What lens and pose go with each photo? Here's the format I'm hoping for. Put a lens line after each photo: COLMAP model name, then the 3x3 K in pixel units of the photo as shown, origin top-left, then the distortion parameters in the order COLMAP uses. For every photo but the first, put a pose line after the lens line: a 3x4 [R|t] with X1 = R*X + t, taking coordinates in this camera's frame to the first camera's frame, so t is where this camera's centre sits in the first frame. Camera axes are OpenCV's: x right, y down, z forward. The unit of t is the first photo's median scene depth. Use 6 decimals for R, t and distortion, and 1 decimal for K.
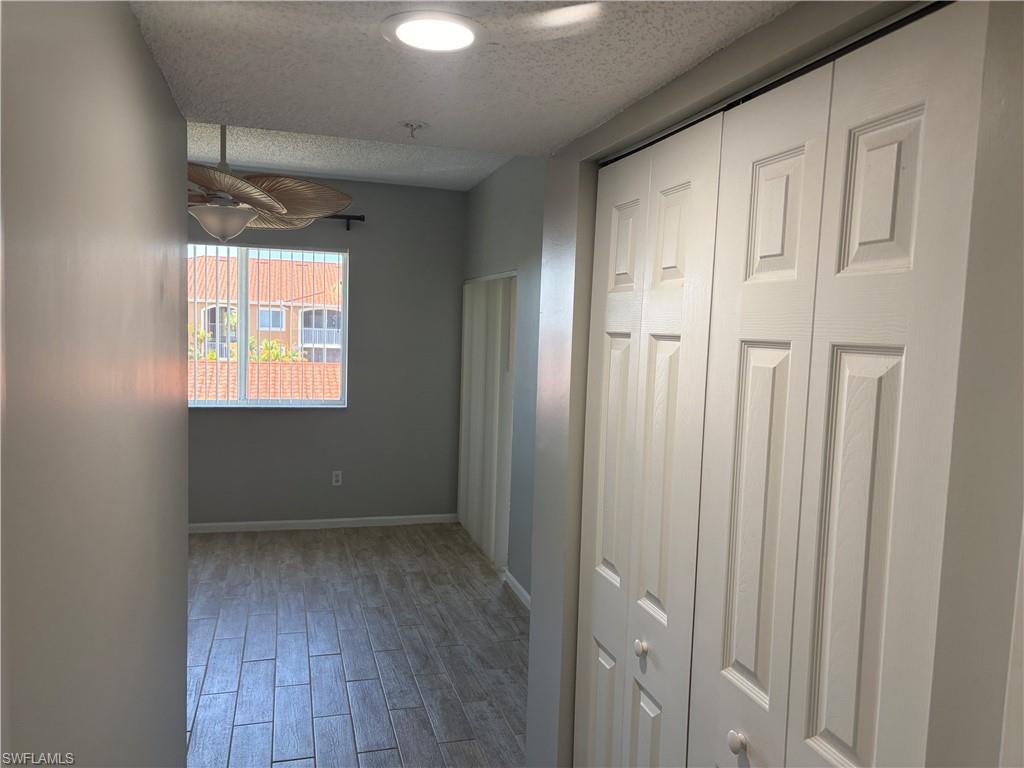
lens RADIAL K [[768.7, 0, 511.8], [0, 768.7, 381.4], [0, 0, 1]] dist [0.058974, -0.068485]
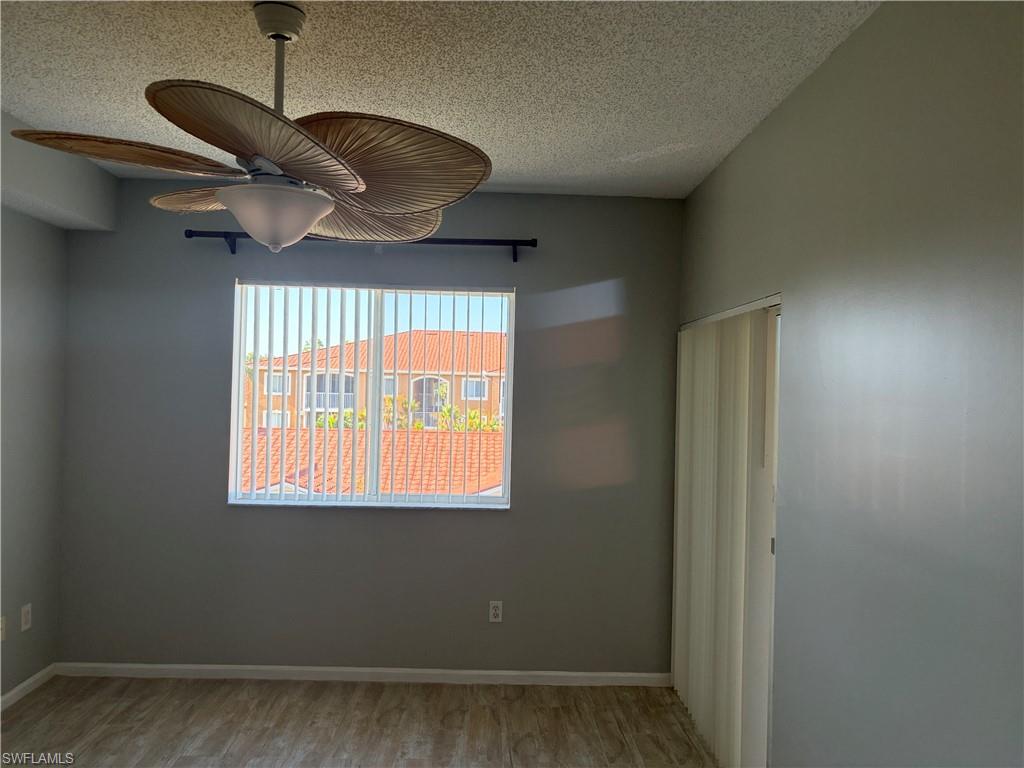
lens RADIAL K [[768.7, 0, 511.8], [0, 768.7, 381.4], [0, 0, 1]] dist [0.058974, -0.068485]
pose [[0.966816, -0.008345, -0.255337, -0.033337], [-0.014587, 0.996032, -0.087788, -0.021670], [0.255057, 0.088599, 0.962858, 0.324794]]
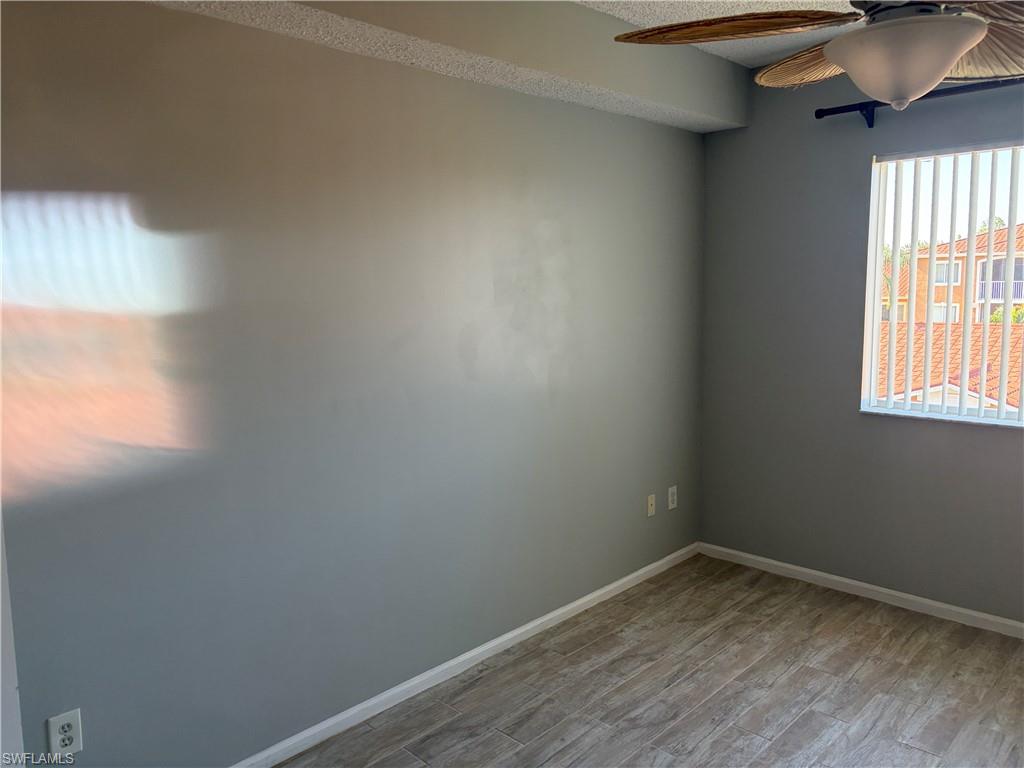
lens RADIAL K [[768.7, 0, 511.8], [0, 768.7, 381.4], [0, 0, 1]] dist [0.058974, -0.068485]
pose [[0.489464, 0.070200, -0.869193, -0.048643], [-0.026719, 0.997494, 0.065516, -0.028341], [0.871614, -0.008844, 0.490113, 0.383240]]
